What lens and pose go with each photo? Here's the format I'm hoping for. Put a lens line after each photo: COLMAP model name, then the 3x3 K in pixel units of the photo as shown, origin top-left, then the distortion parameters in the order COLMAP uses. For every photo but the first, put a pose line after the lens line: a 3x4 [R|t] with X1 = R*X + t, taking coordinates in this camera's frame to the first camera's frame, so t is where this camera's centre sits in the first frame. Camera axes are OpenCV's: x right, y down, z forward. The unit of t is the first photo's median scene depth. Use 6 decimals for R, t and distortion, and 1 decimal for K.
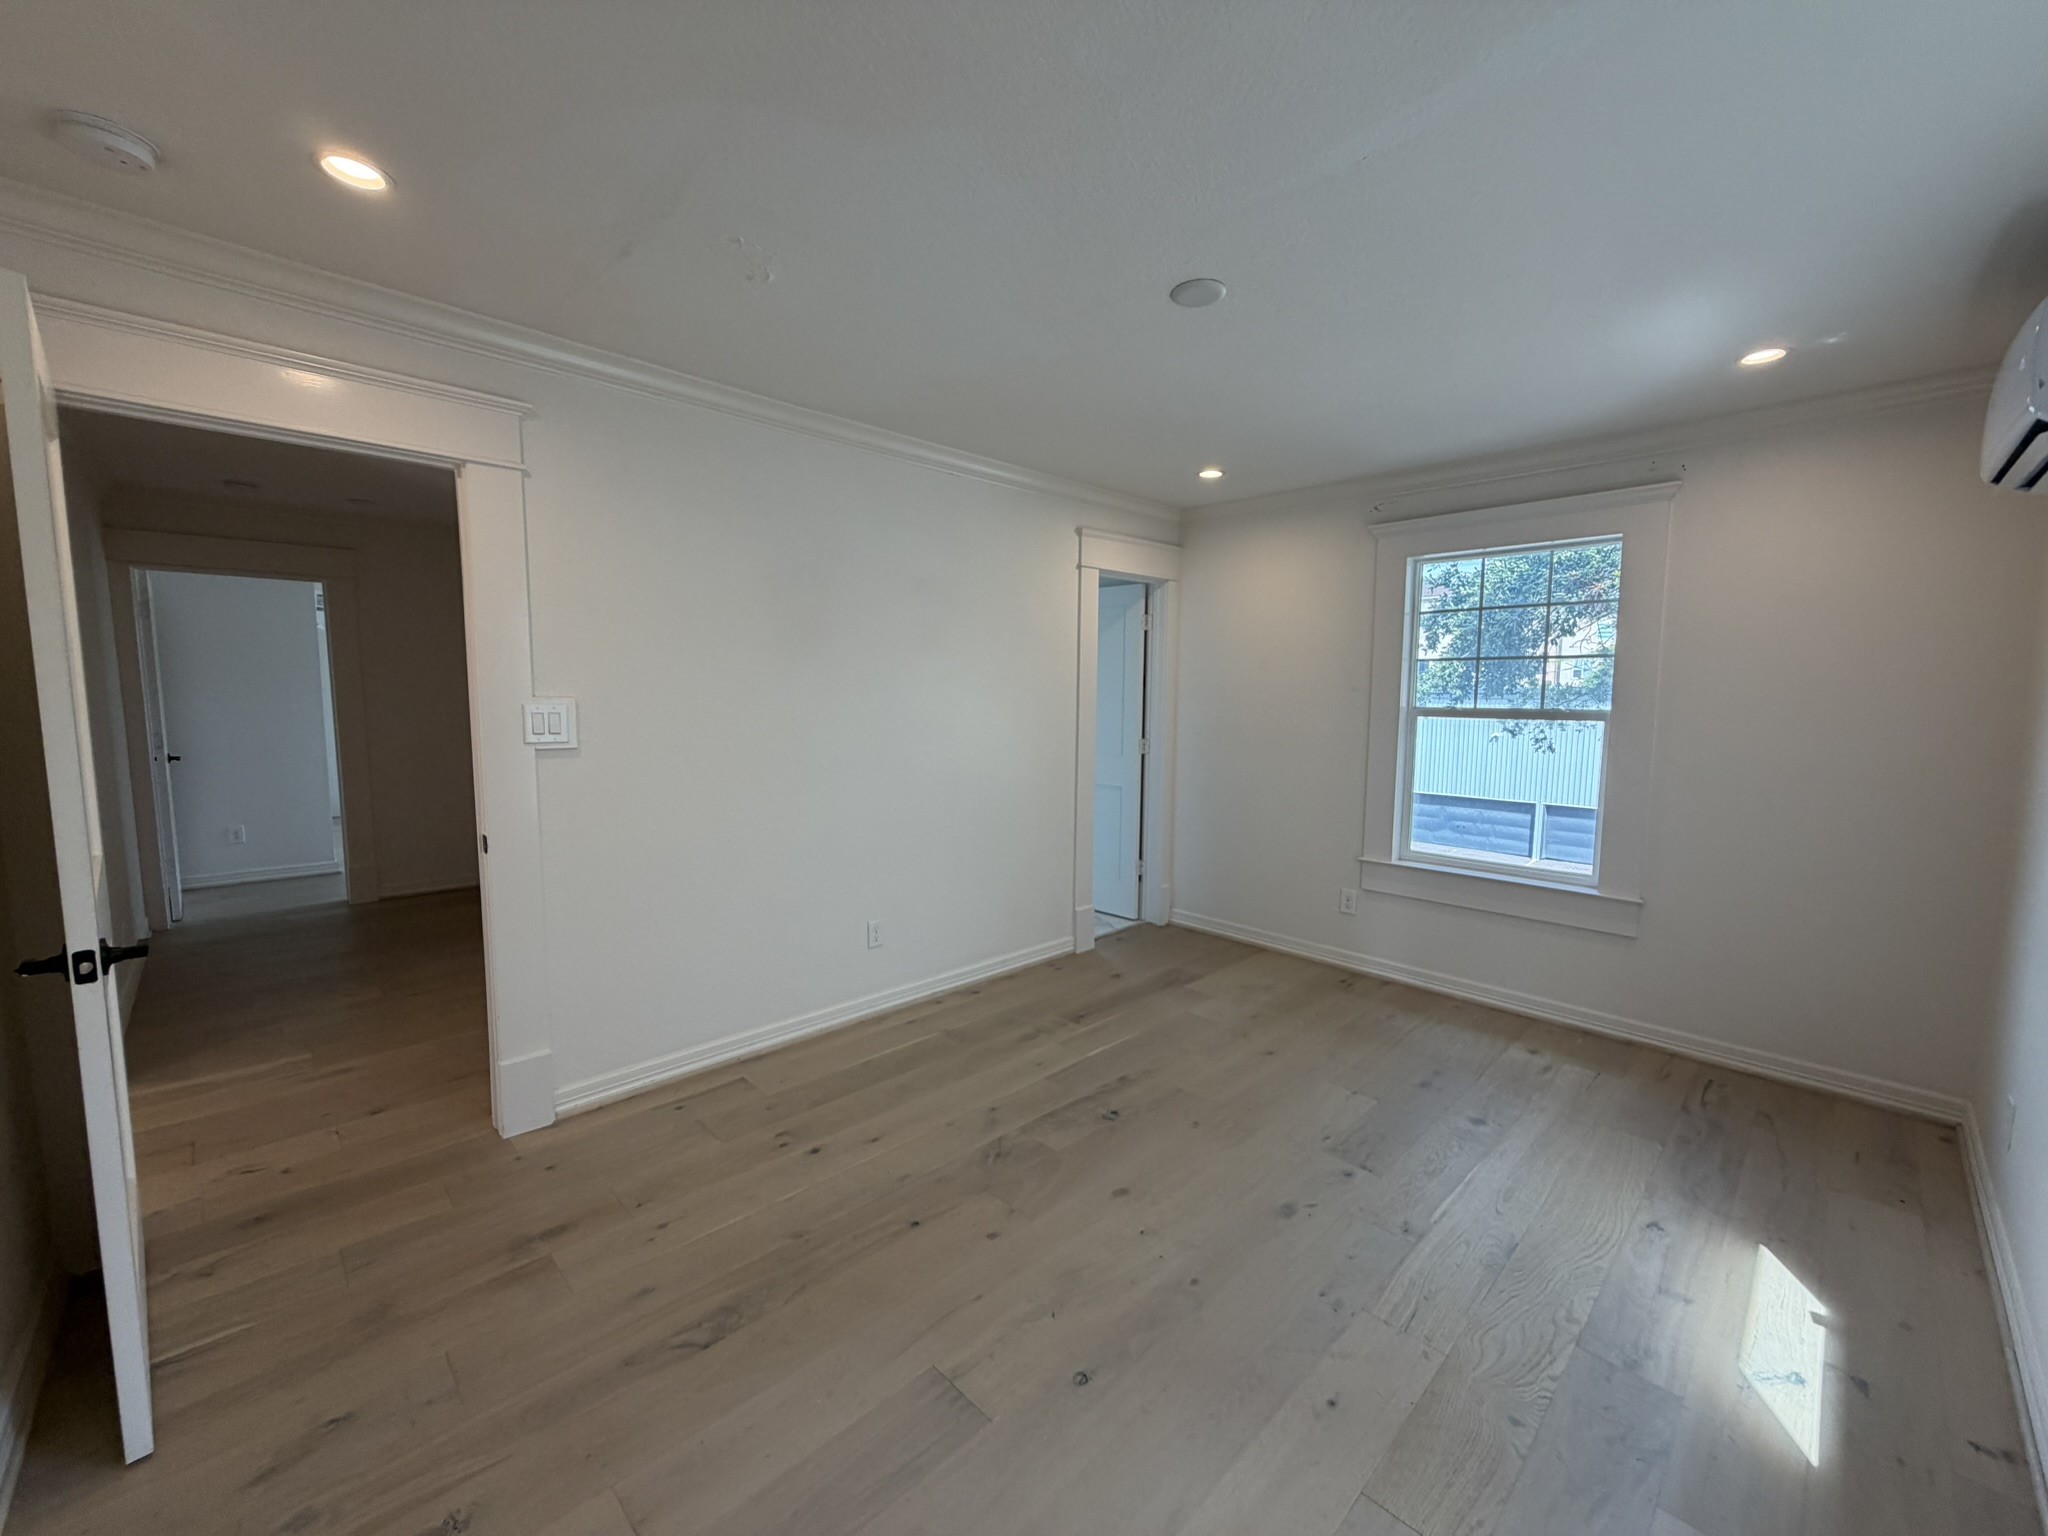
lens RADIAL K [[816.9, 0, 1022.2], [0, 816.9, 775.2], [0, 0, 1]] dist [-0.000837, 0.000136]
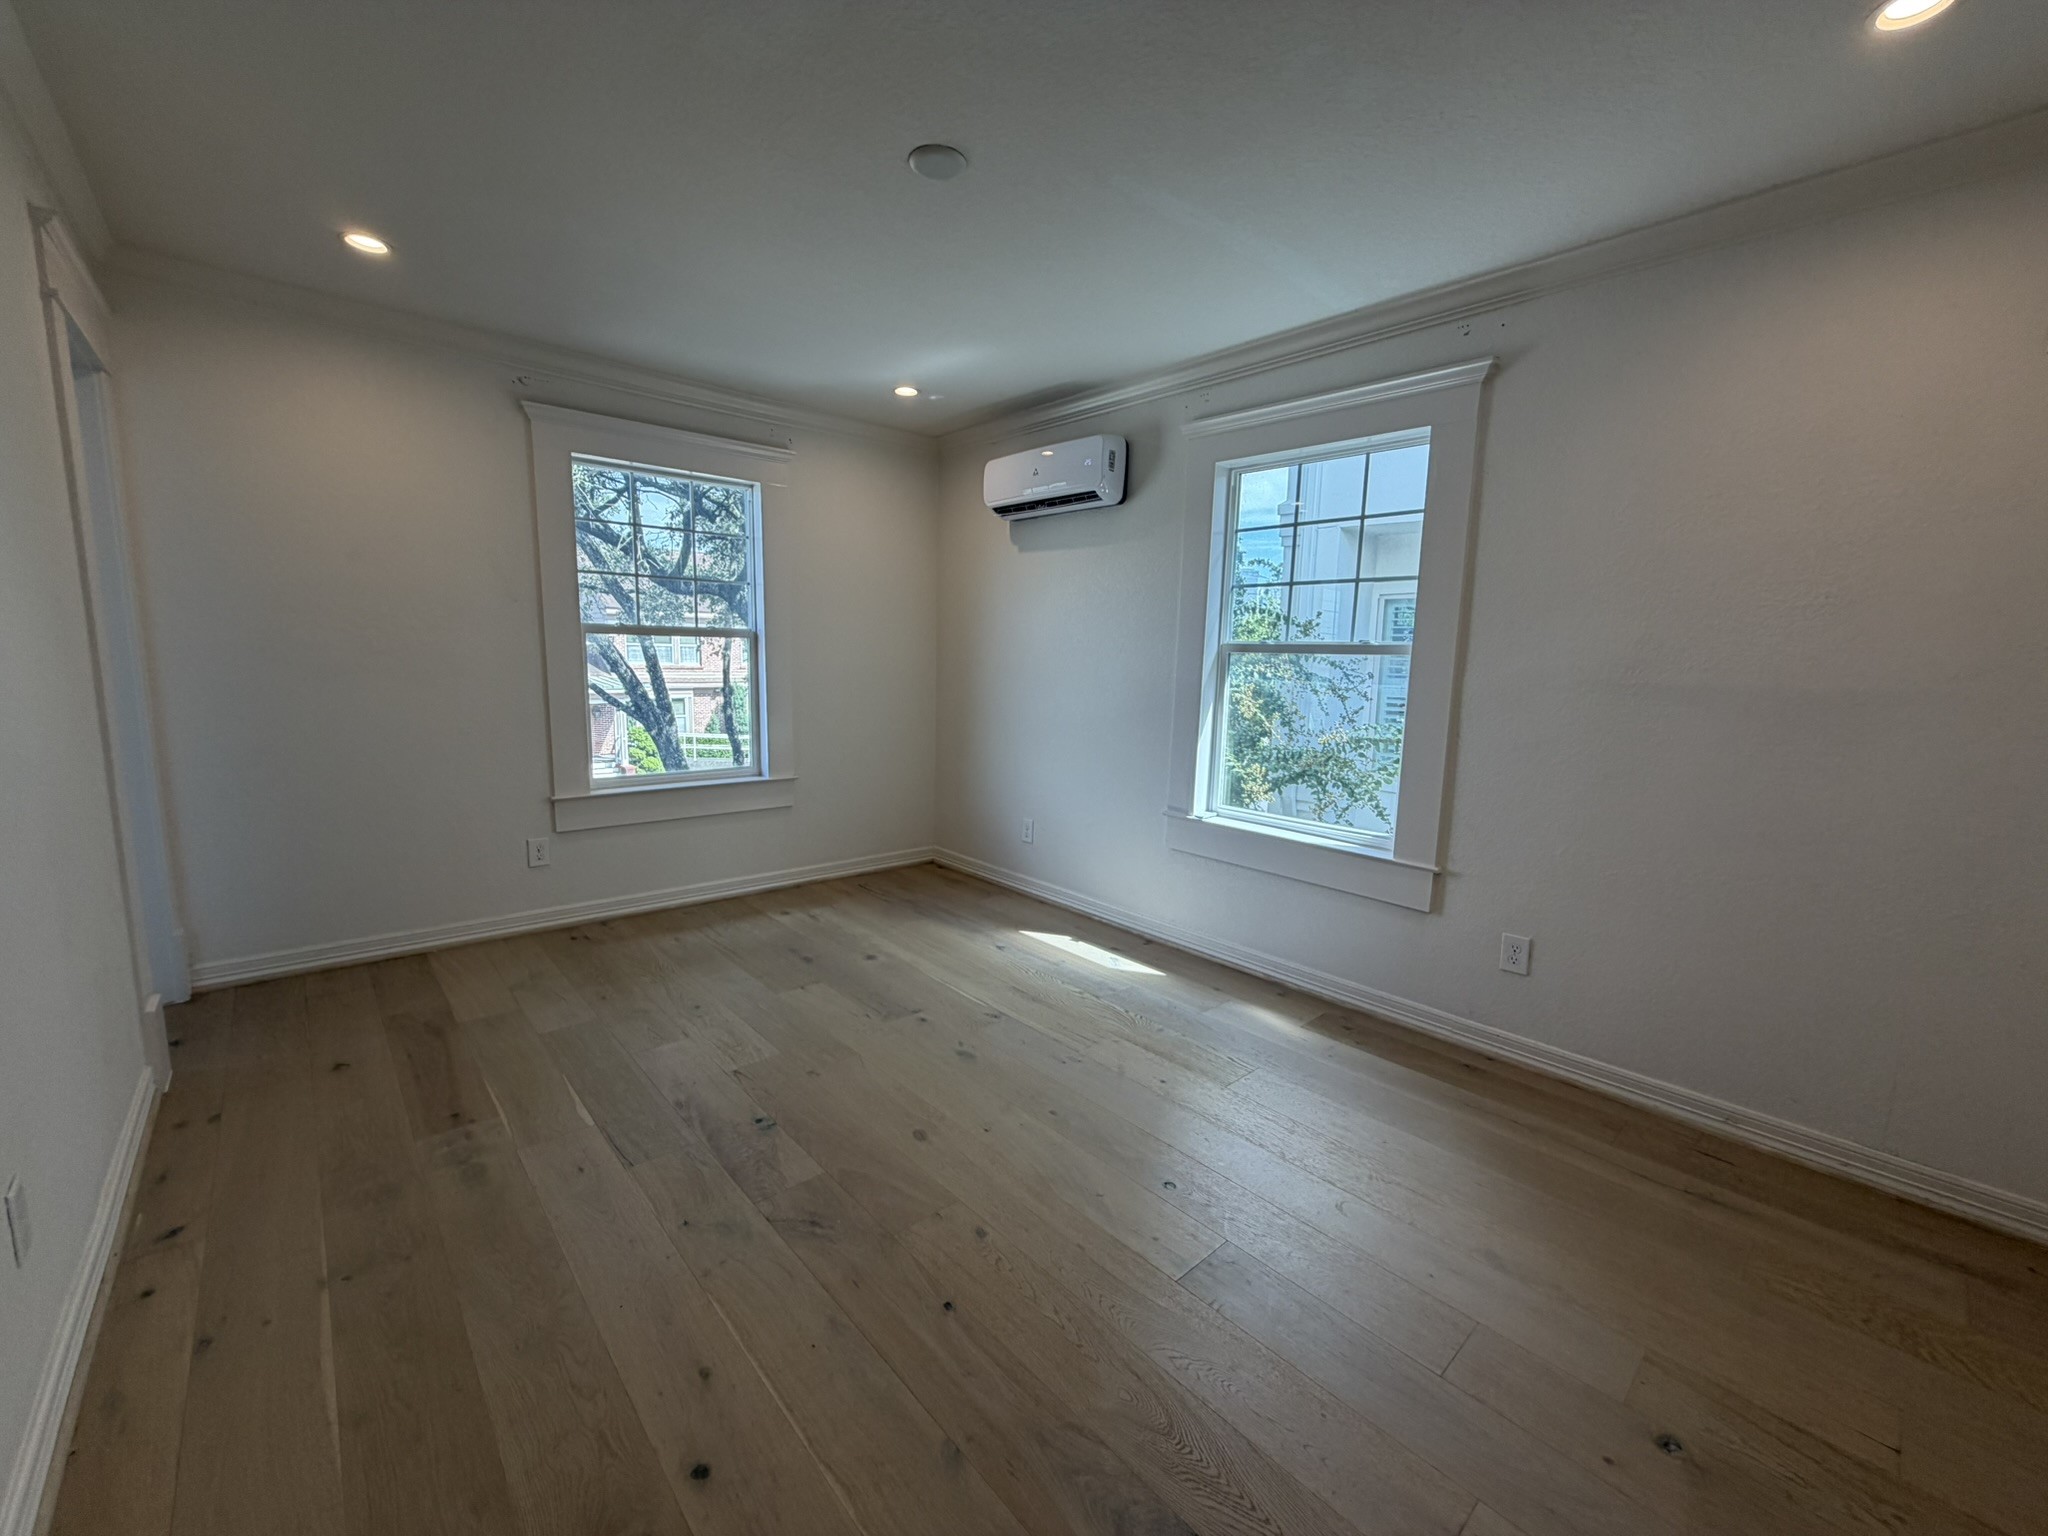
lens RADIAL K [[816.9, 0, 1022.3], [0, 816.9, 766.0], [0, 0, 1]] dist [-0.000837, 0.000136]
pose [[0.041678, -0.144099, 0.988685, -0.505766], [0.077990, 0.986995, 0.140565, -0.017241], [-0.996083, 0.071249, 0.052374, 0.556745]]
